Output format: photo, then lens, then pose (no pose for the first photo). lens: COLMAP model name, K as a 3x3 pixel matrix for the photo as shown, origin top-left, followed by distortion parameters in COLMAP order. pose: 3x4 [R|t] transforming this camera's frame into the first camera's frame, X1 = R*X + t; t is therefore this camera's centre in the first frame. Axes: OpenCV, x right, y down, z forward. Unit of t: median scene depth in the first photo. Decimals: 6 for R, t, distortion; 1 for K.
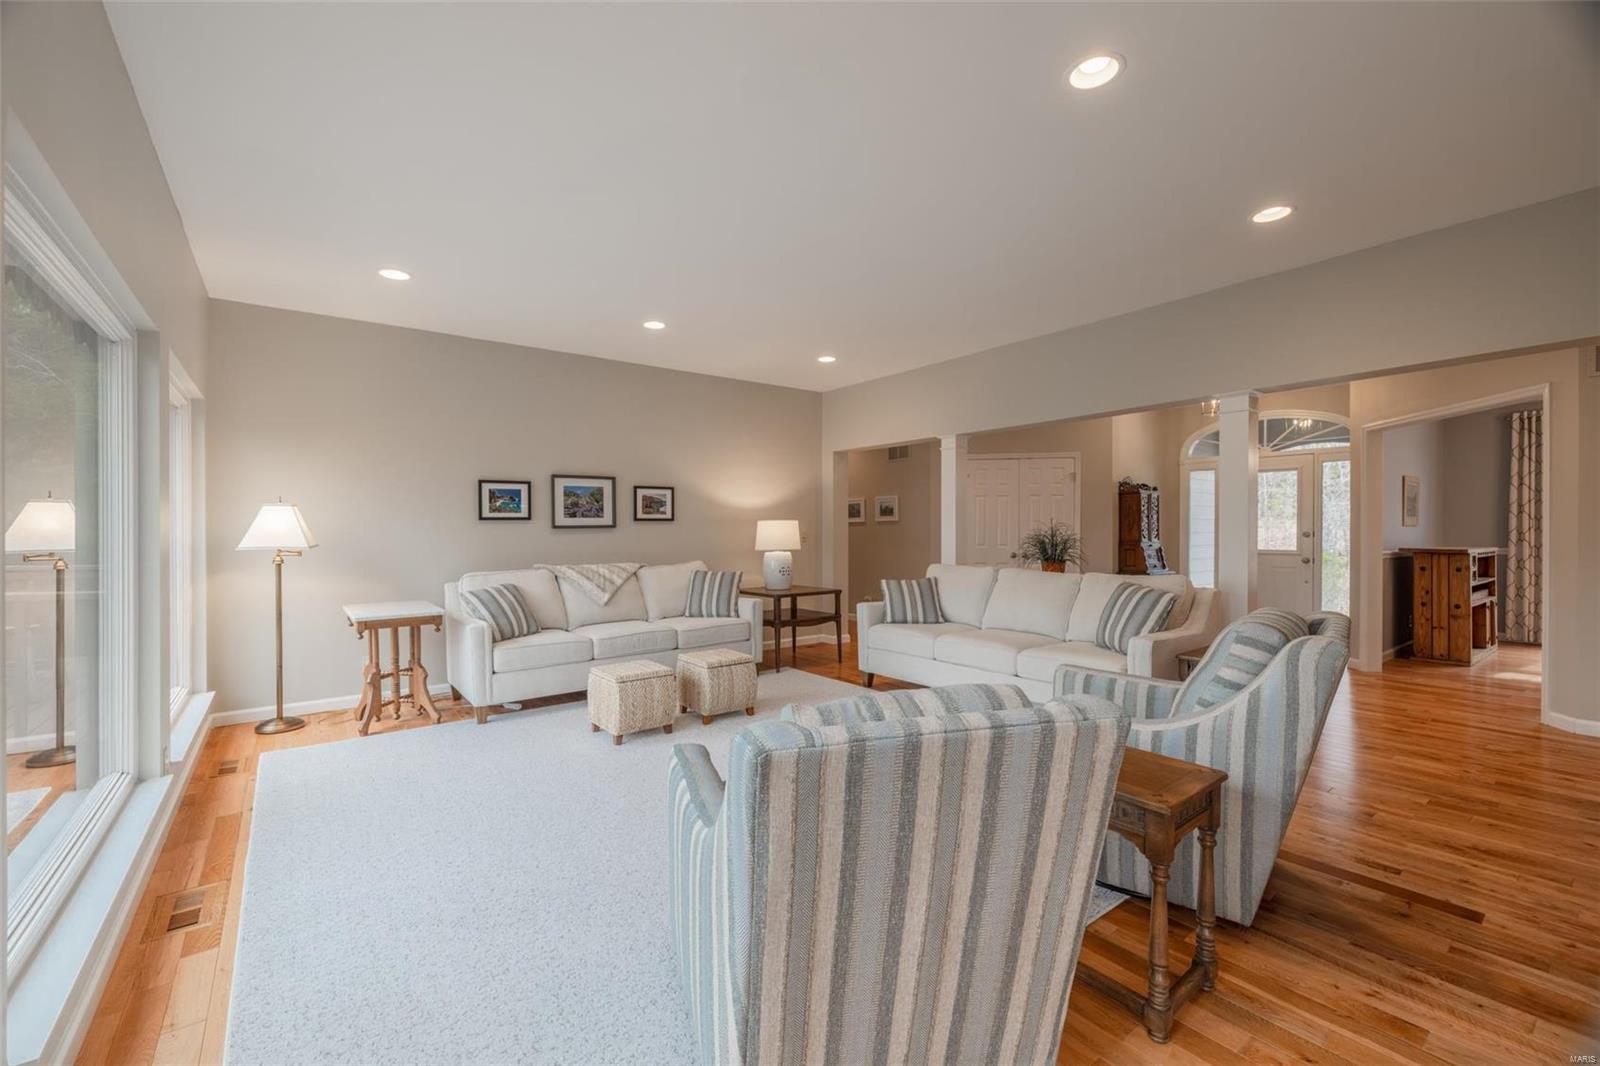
lens RADIAL K [[664.8, 0, 807.7], [0, 664.8, 531.7], [0, 0, 1]] dist [-0.000467, -0.000128]
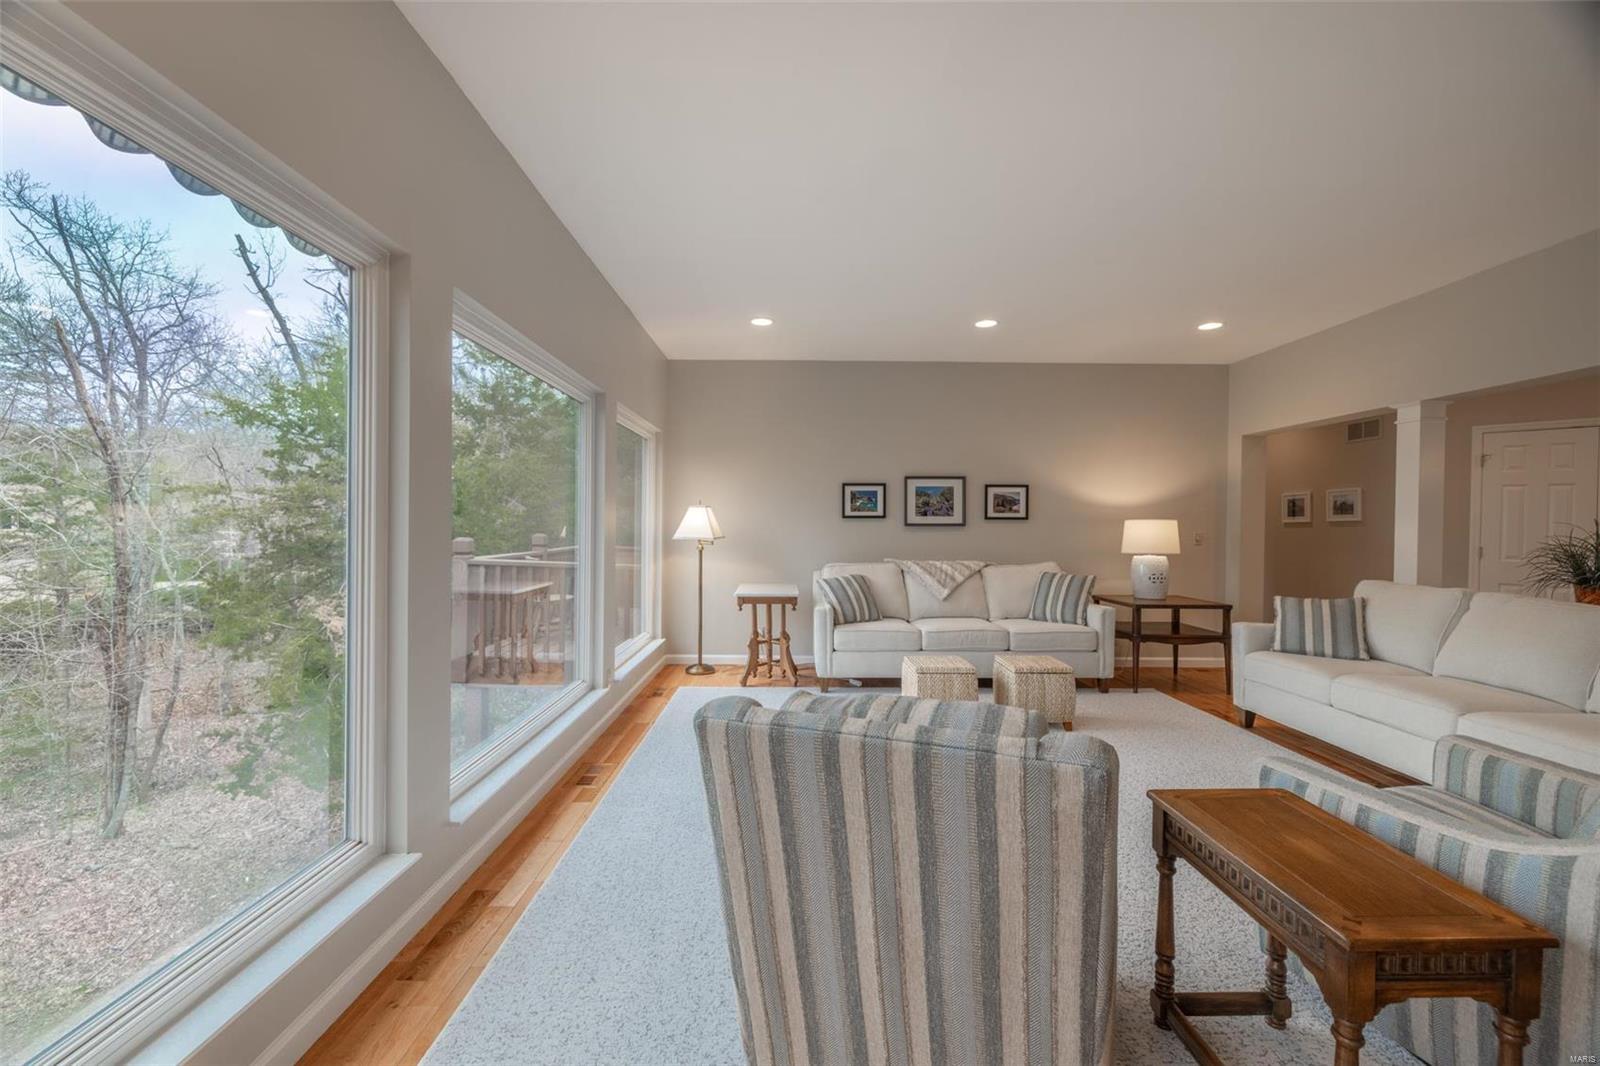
lens RADIAL K [[670.2, 0, 800.0], [0, 670.2, 533.0], [0, 0, 1]] dist [-0.000681, -0.000166]
pose [[0.797719, 0.017888, -0.602764, 0.144283], [-0.014587, 0.999840, 0.010367, -0.002598], [0.602853, 0.000523, 0.797852, 0.026925]]
